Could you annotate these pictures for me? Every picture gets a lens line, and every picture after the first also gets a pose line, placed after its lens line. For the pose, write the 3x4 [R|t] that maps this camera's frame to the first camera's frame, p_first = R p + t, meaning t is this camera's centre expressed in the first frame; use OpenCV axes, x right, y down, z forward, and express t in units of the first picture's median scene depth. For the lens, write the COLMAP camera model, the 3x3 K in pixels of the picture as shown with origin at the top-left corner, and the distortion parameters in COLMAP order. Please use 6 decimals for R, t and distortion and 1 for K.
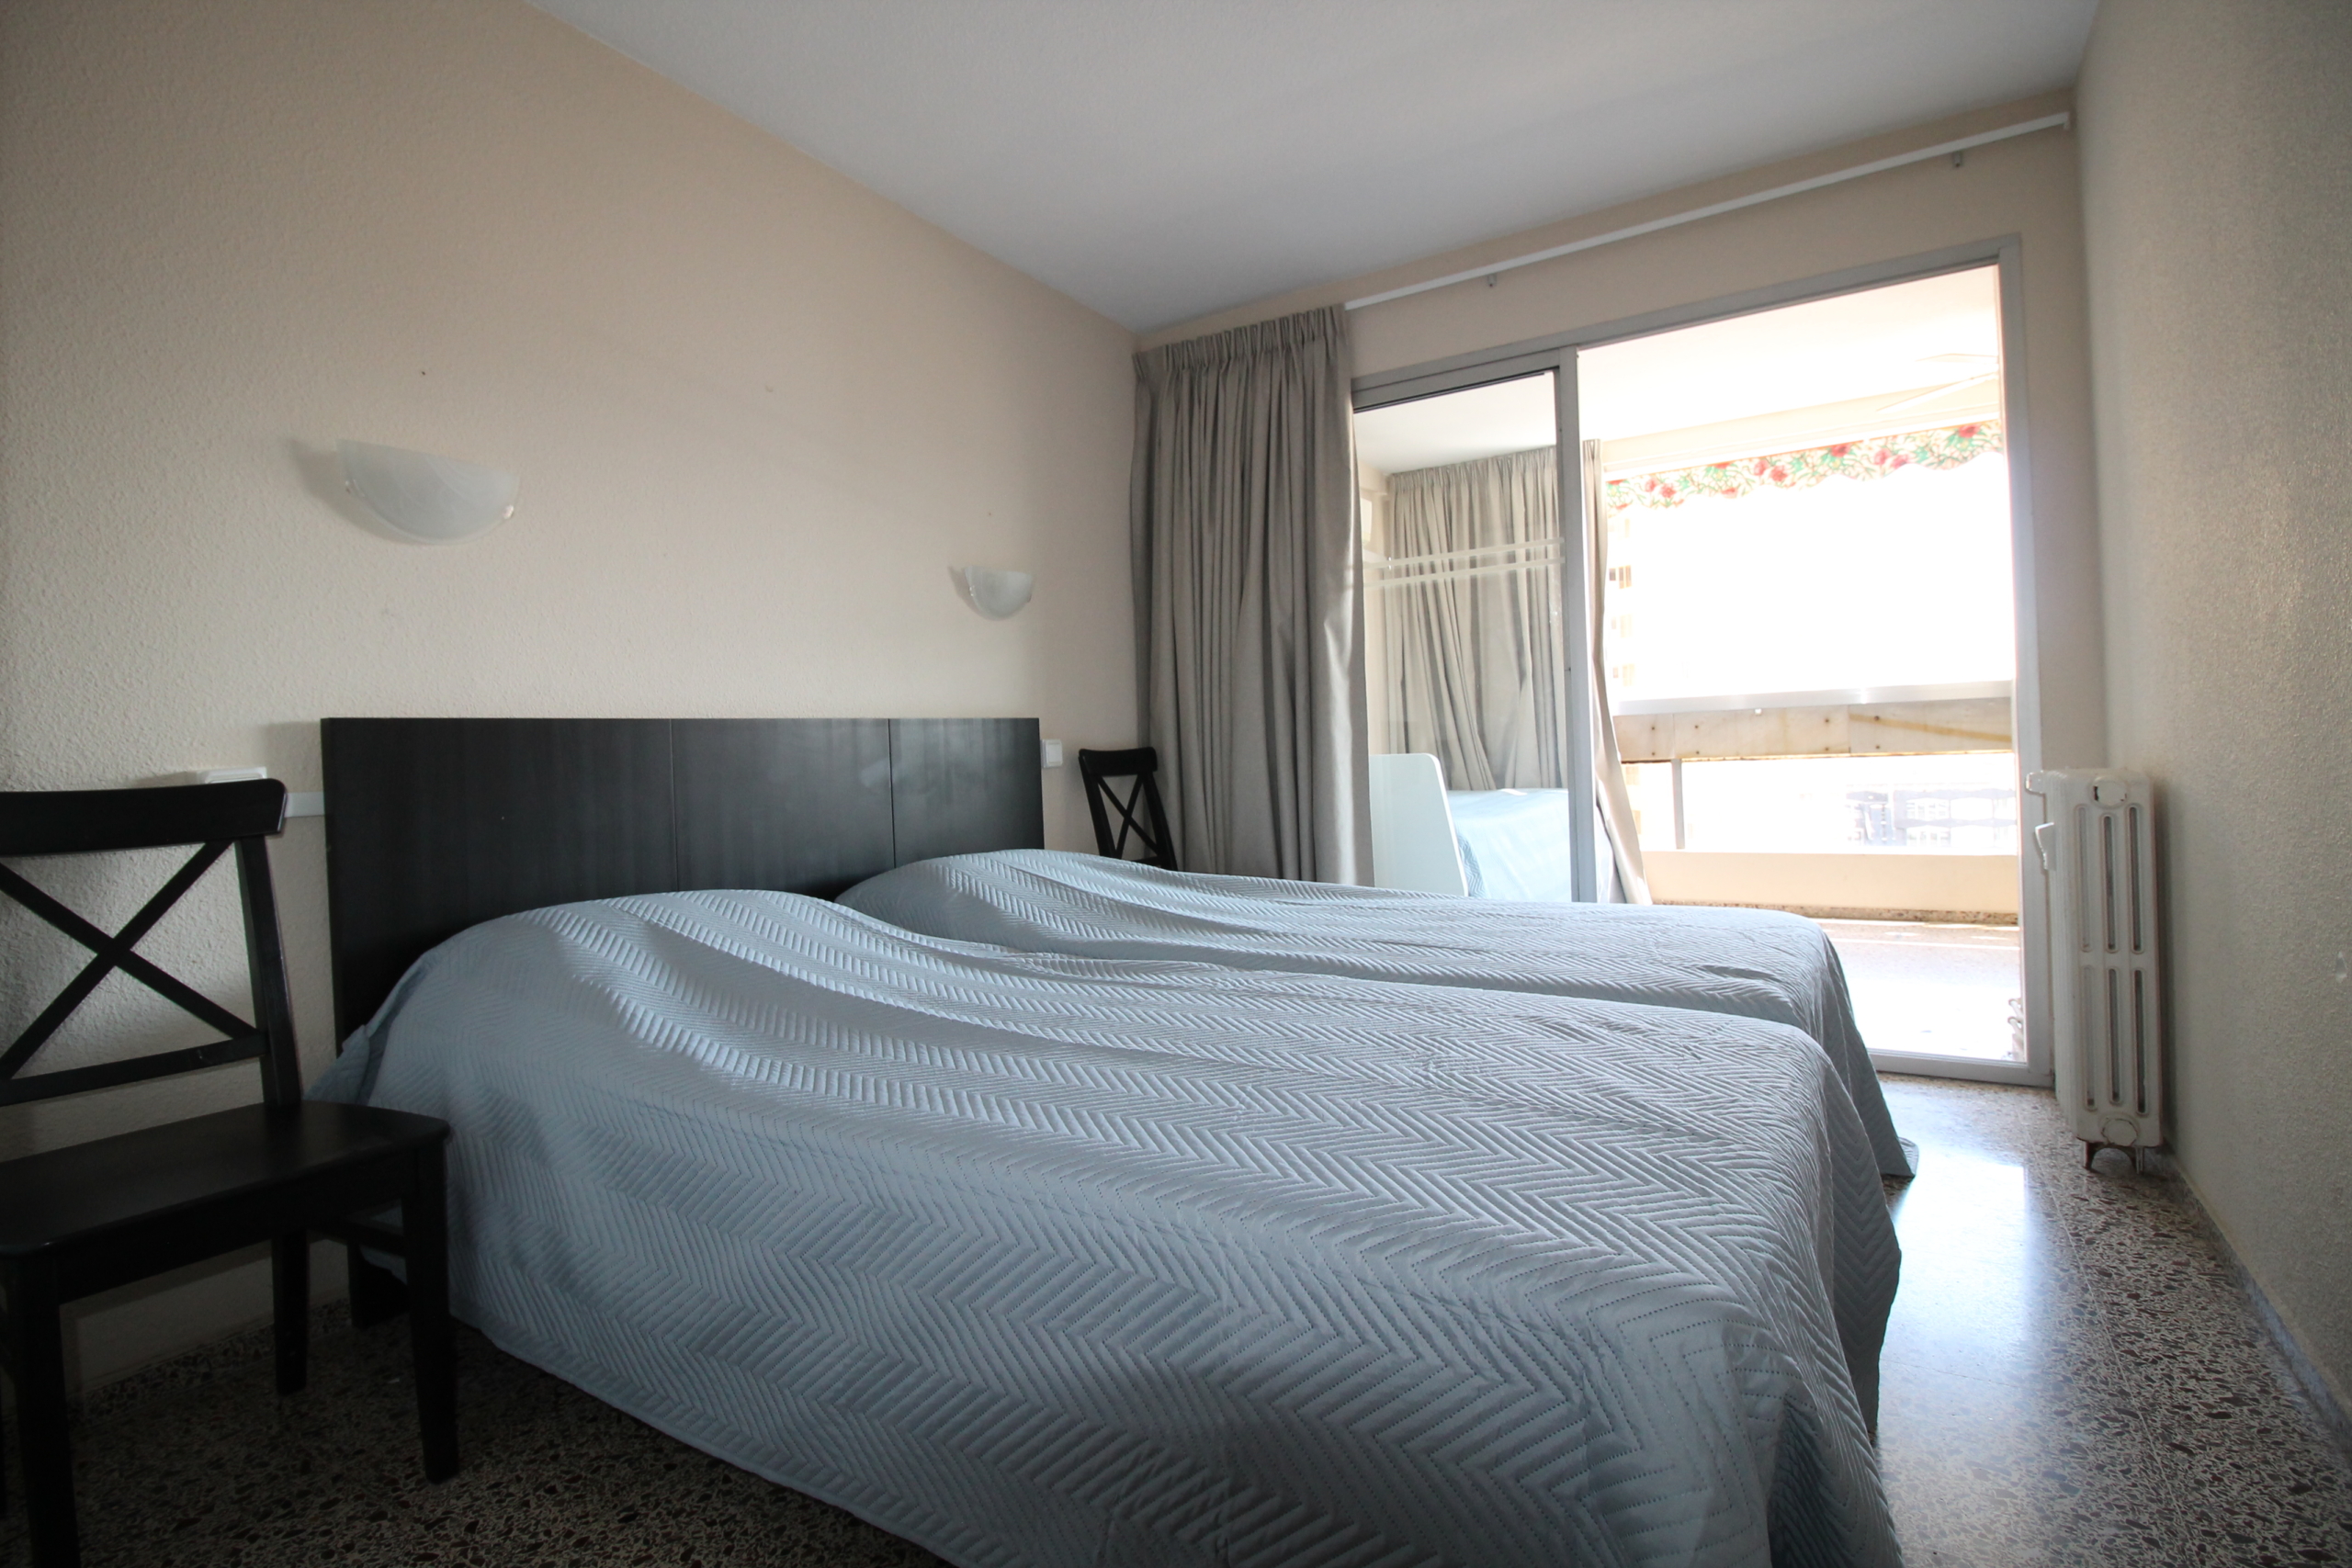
lens RADIAL K [[1099.4, 0, 1176.6], [0, 1099.4, 766.0], [0, 0, 1]] dist [-0.003641, -0.009816]
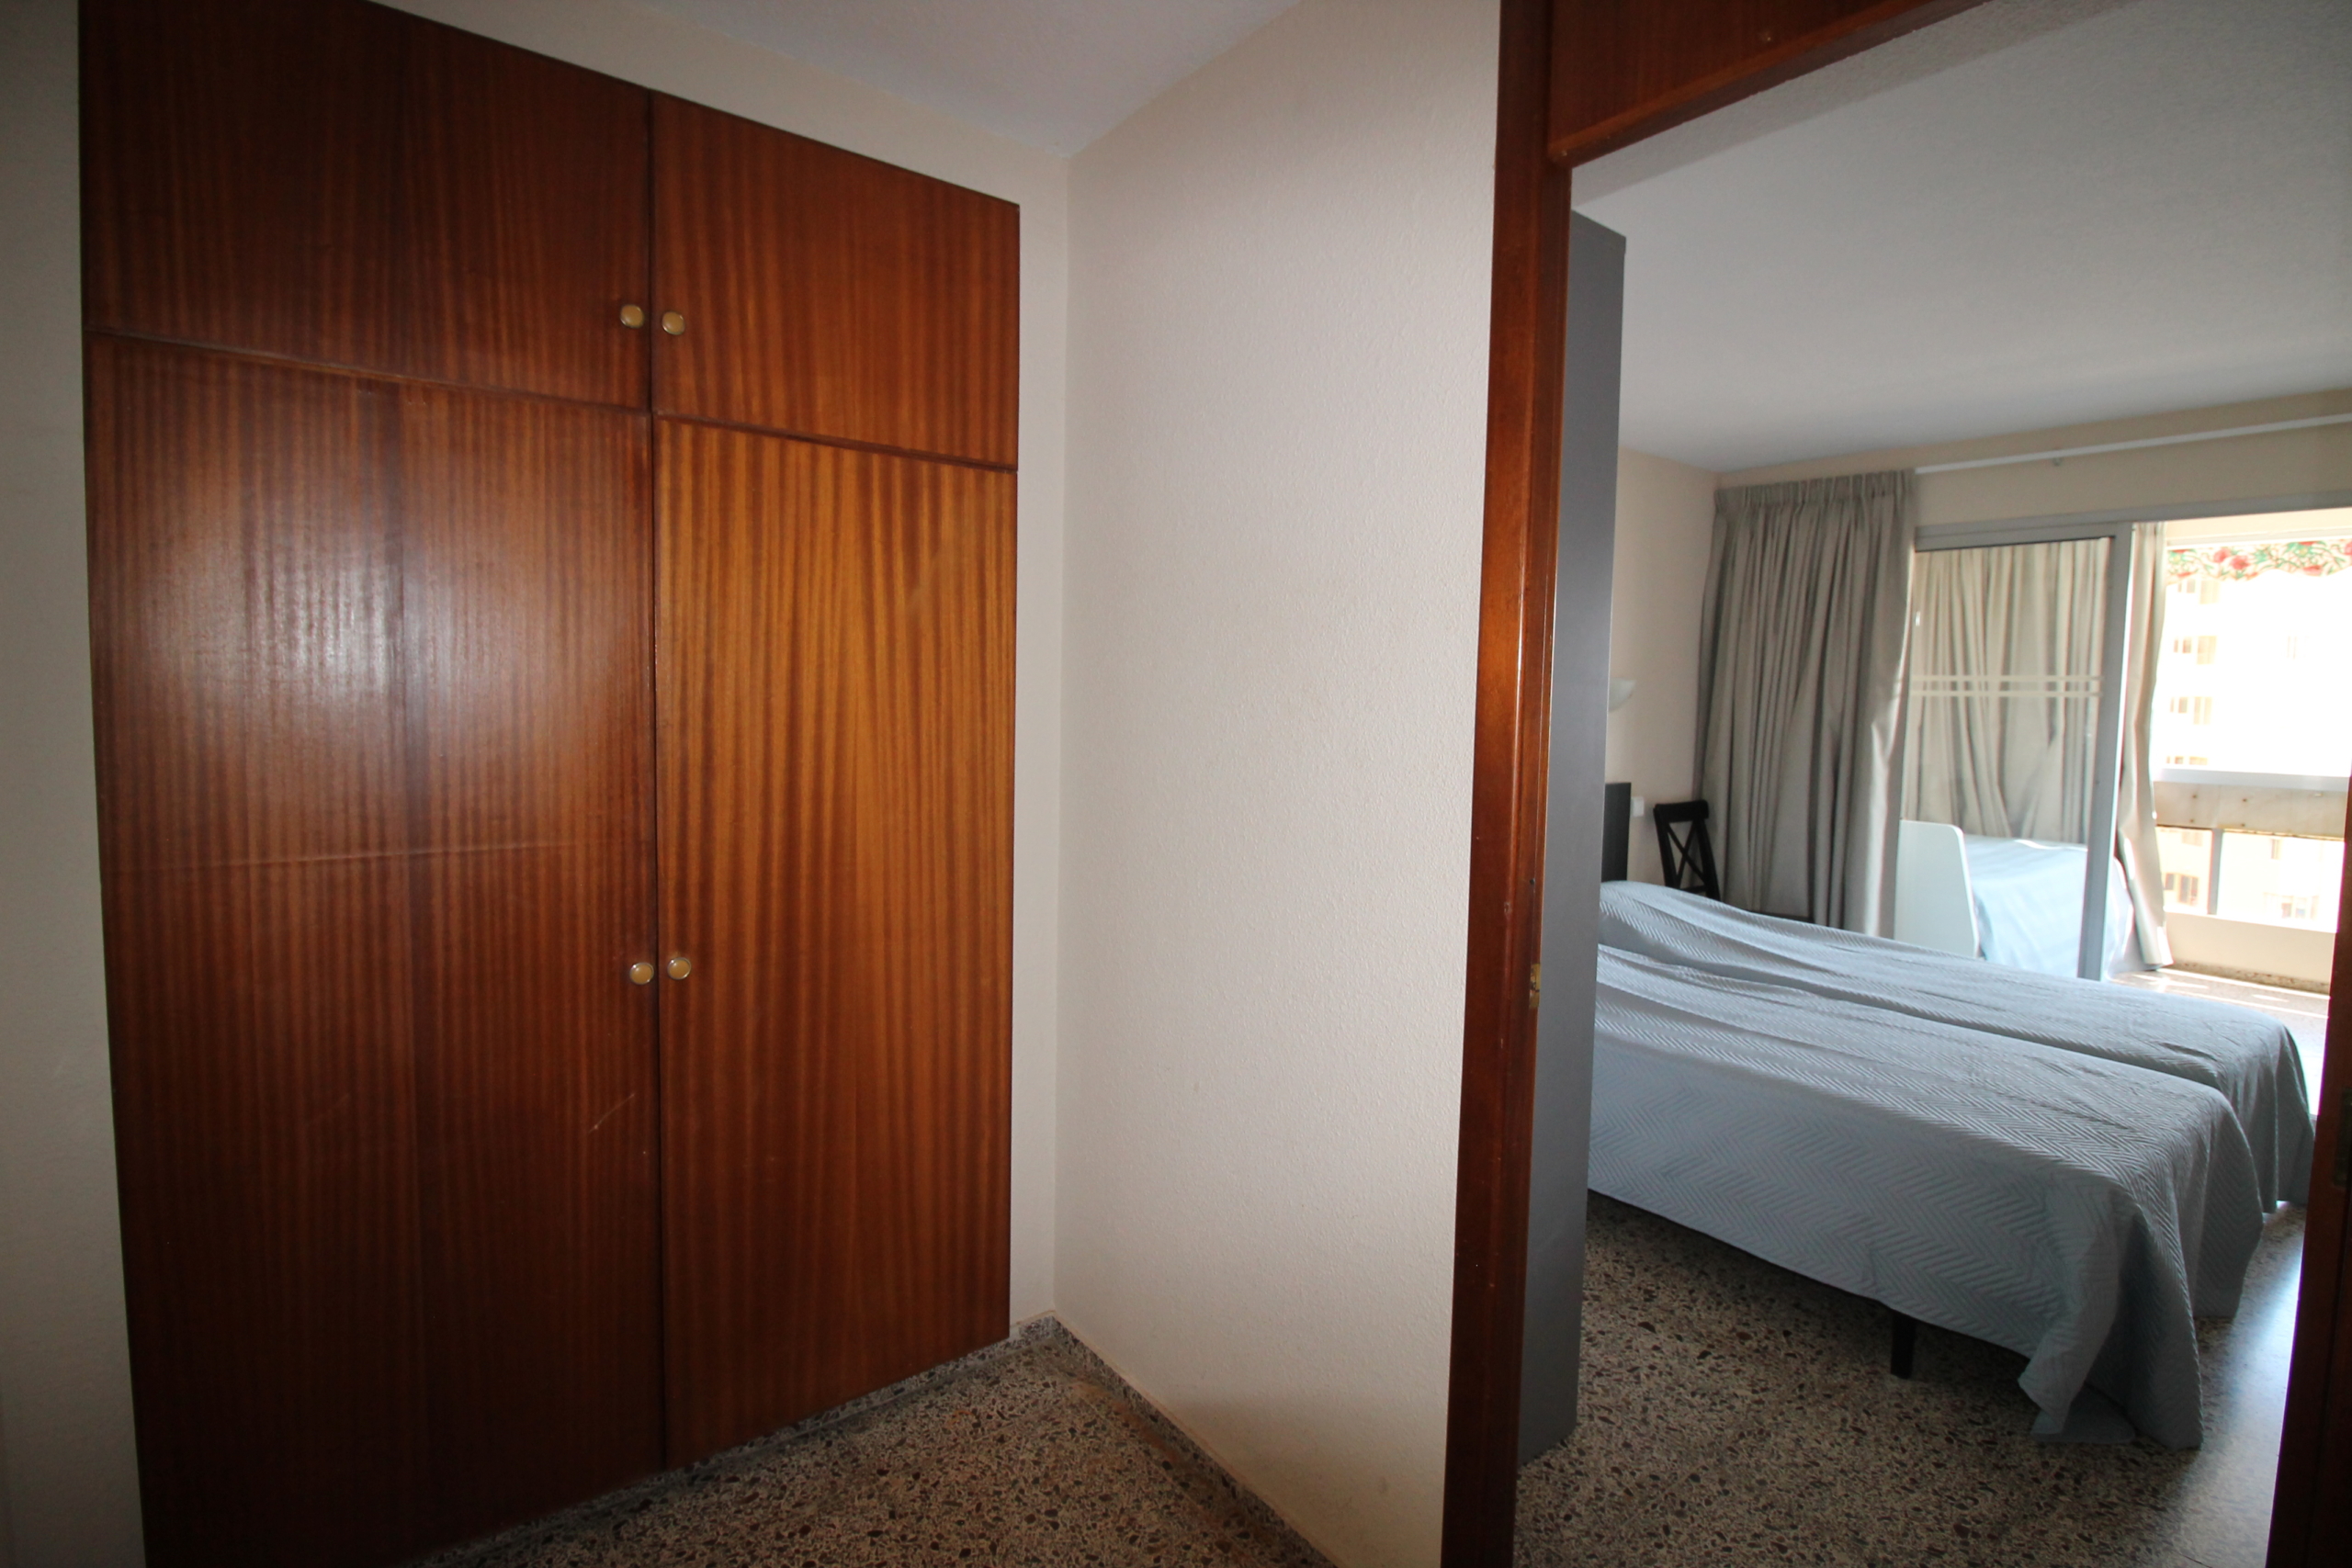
lens RADIAL K [[1099.4, 0, 1185.7], [0, 1099.4, 768.0], [0, 0, 1]] dist [-0.003641, -0.009816]
pose [[0.934145, 0.080402, -0.347718, -0.155936], [-0.060165, 0.995826, 0.068629, -0.112665], [0.351785, -0.043189, 0.935084, -0.453505]]
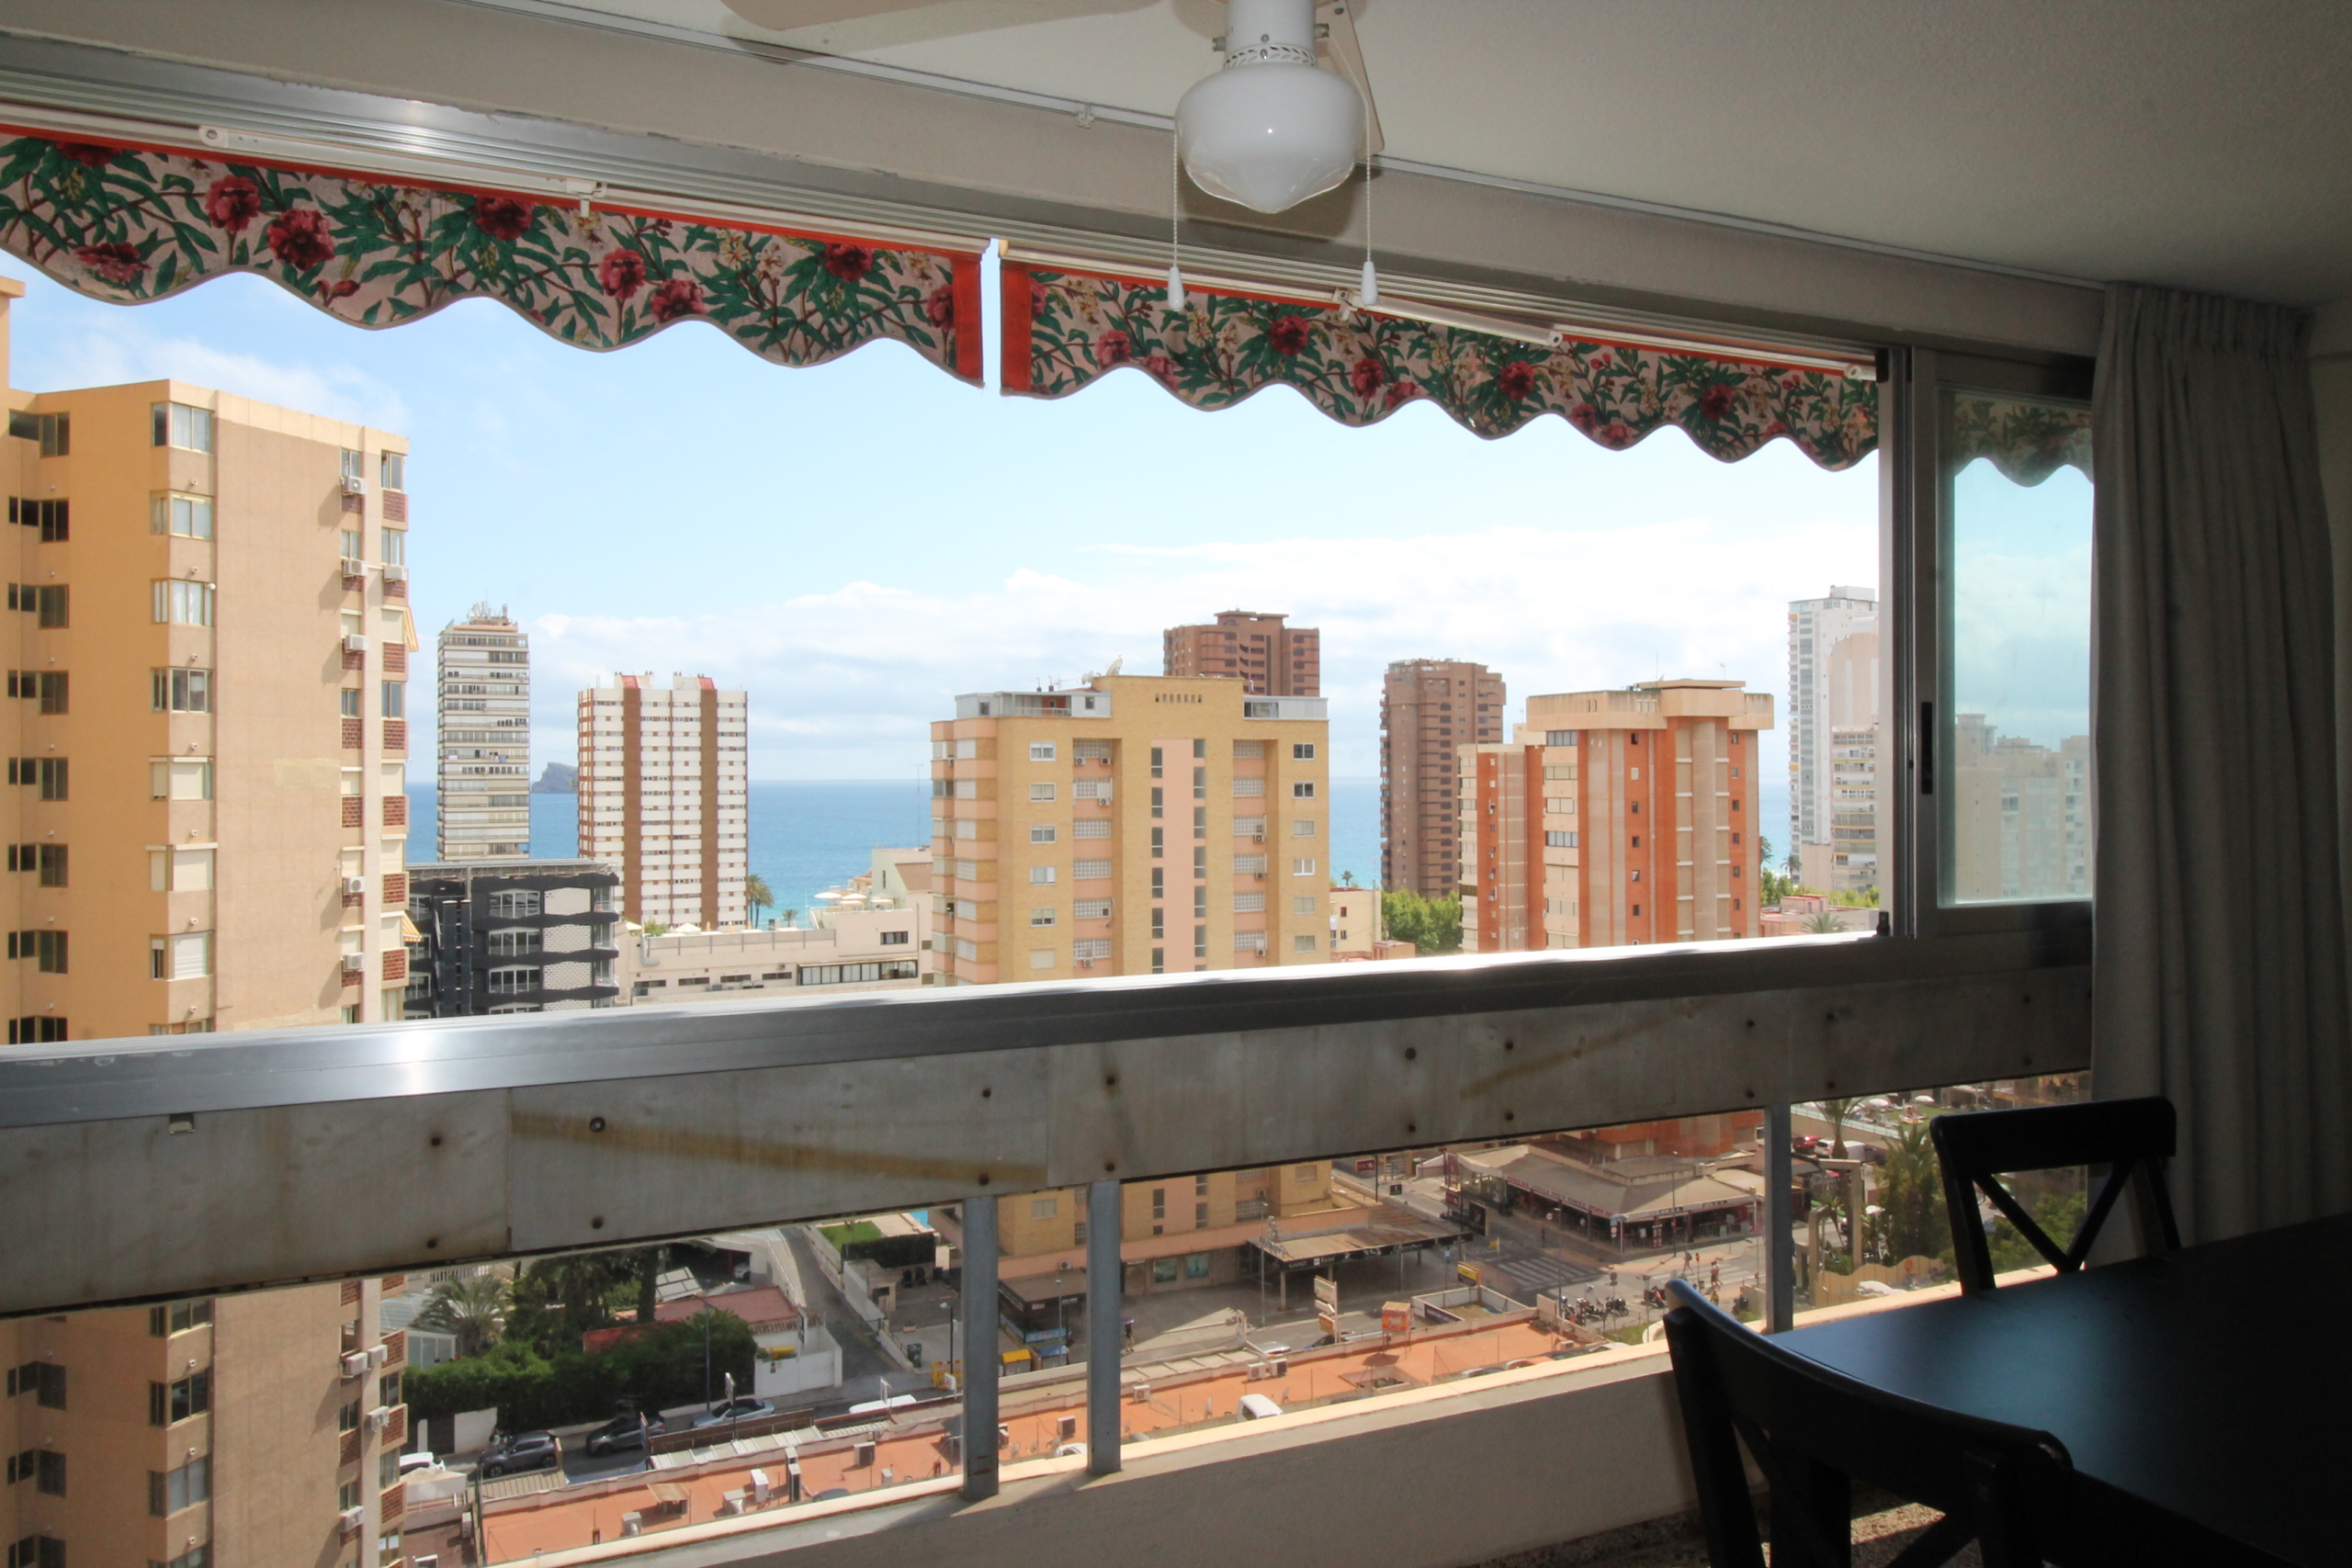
lens RADIAL K [[1623.3, 0, 1181.3], [0, 1623.3, 754.9], [0, 0, 1]] dist [0.016149, -0.015959]
pose [[0.548807, 0.049060, 0.834508, 0.488471], [-0.006307, 0.998491, -0.054552, -0.166077], [-0.835925, 0.024676, 0.548288, 0.862894]]
